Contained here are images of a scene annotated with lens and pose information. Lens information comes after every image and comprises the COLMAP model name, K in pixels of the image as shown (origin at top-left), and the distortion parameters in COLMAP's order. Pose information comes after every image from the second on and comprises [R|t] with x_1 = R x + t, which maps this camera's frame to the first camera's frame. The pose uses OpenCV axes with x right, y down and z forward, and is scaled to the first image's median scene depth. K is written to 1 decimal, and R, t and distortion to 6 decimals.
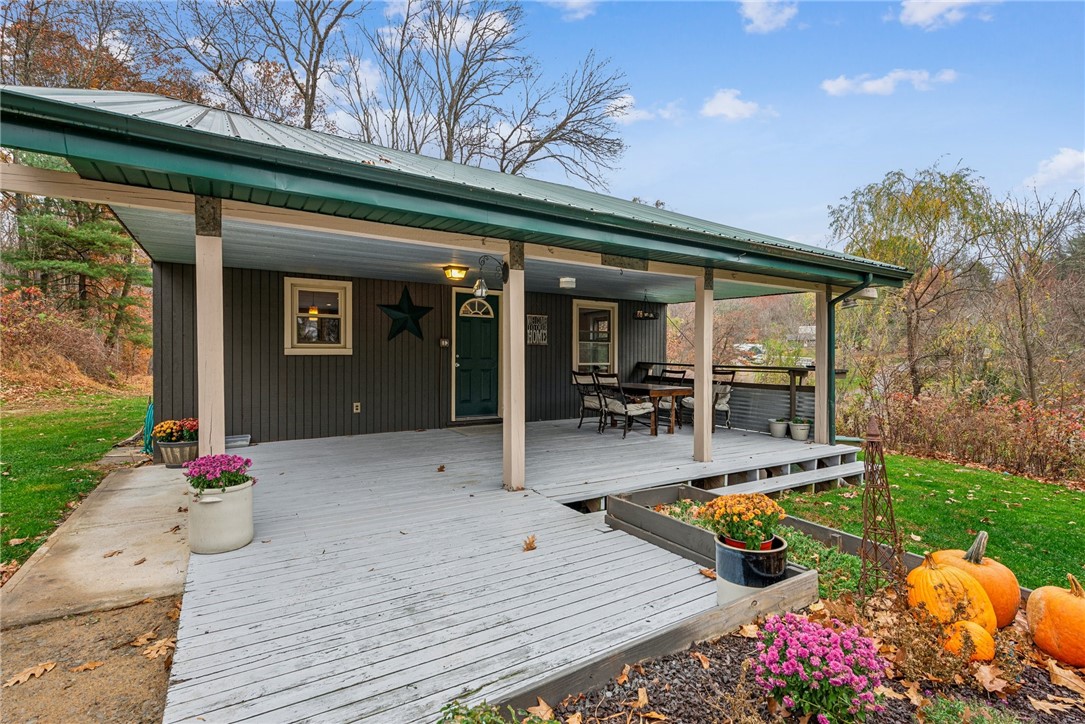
lens RADIAL K [[508.2, 0, 542.5], [0, 508.2, 362.0], [0, 0, 1]] dist [-0.000567, -0.000038]
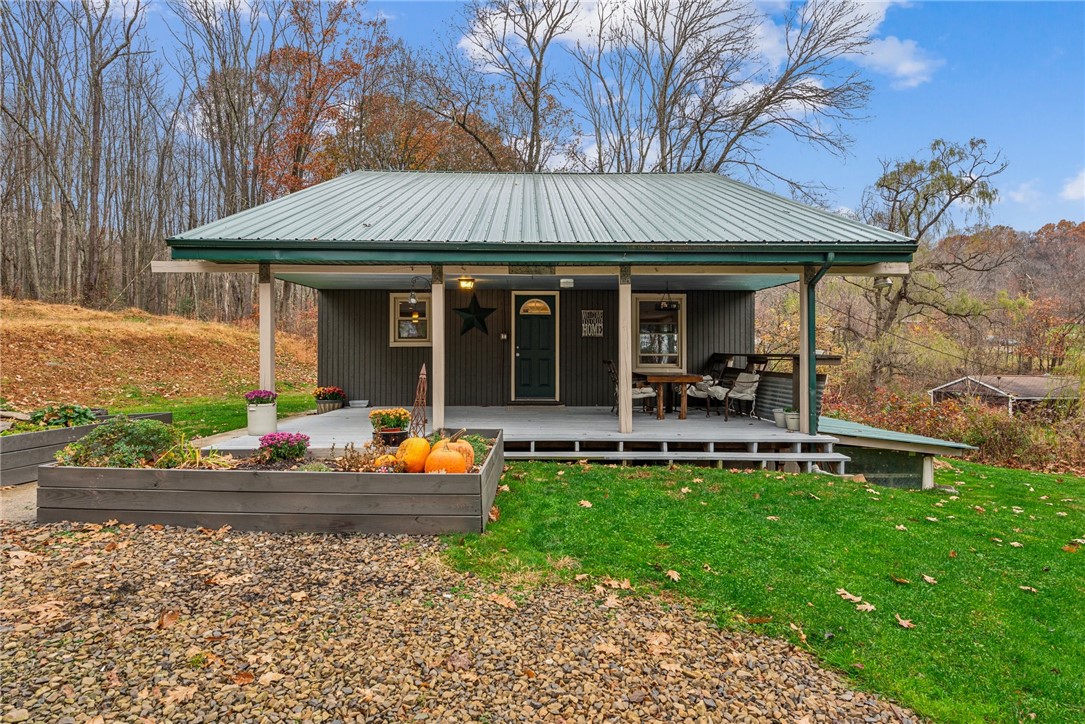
lens RADIAL K [[600.1, 0, 542.5], [0, 600.1, 362.0], [0, 0, 1]] dist [0.001407, 0.000610]
pose [[0.849048, 0.000278, -0.528315, 0.652582], [-0.004595, 0.999966, -0.006858, 0.033294], [0.528295, 0.008250, 0.849021, -0.188270]]
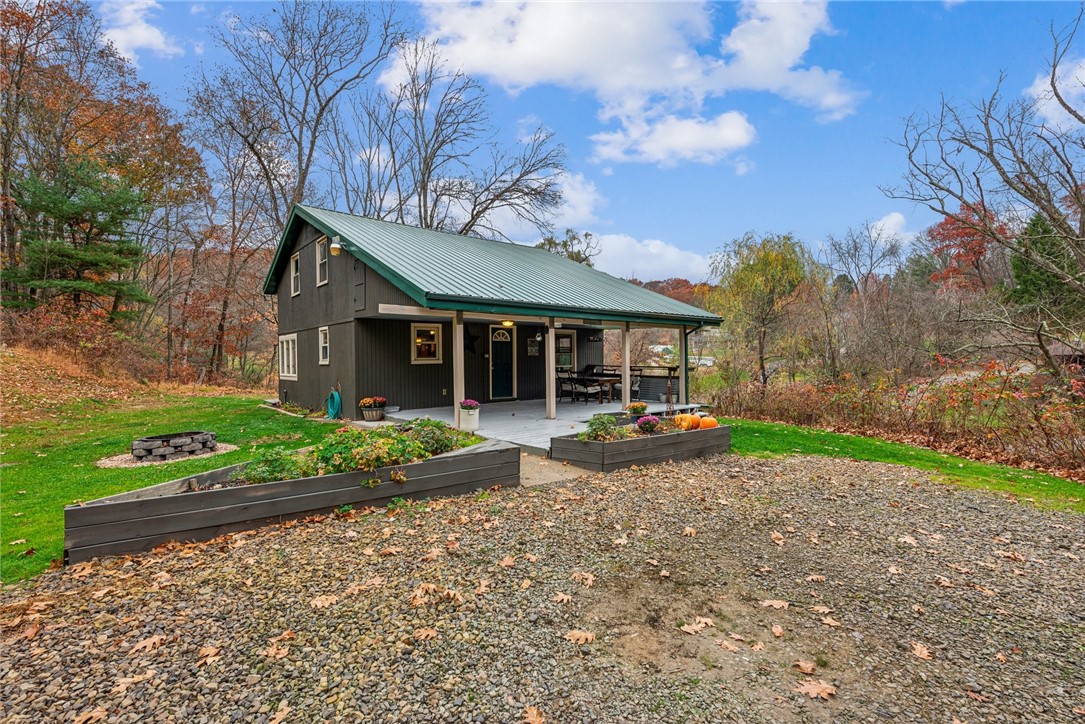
lens RADIAL K [[500.8, 0, 542.5], [0, 500.8, 362.0], [0, 0, 1]] dist [0.001030, 0.000087]
pose [[0.989184, -0.012937, 0.146108, -0.255437], [0.013236, 0.999912, -0.001071, -0.011404], [-0.146081, 0.002993, 0.989268, -0.779612]]
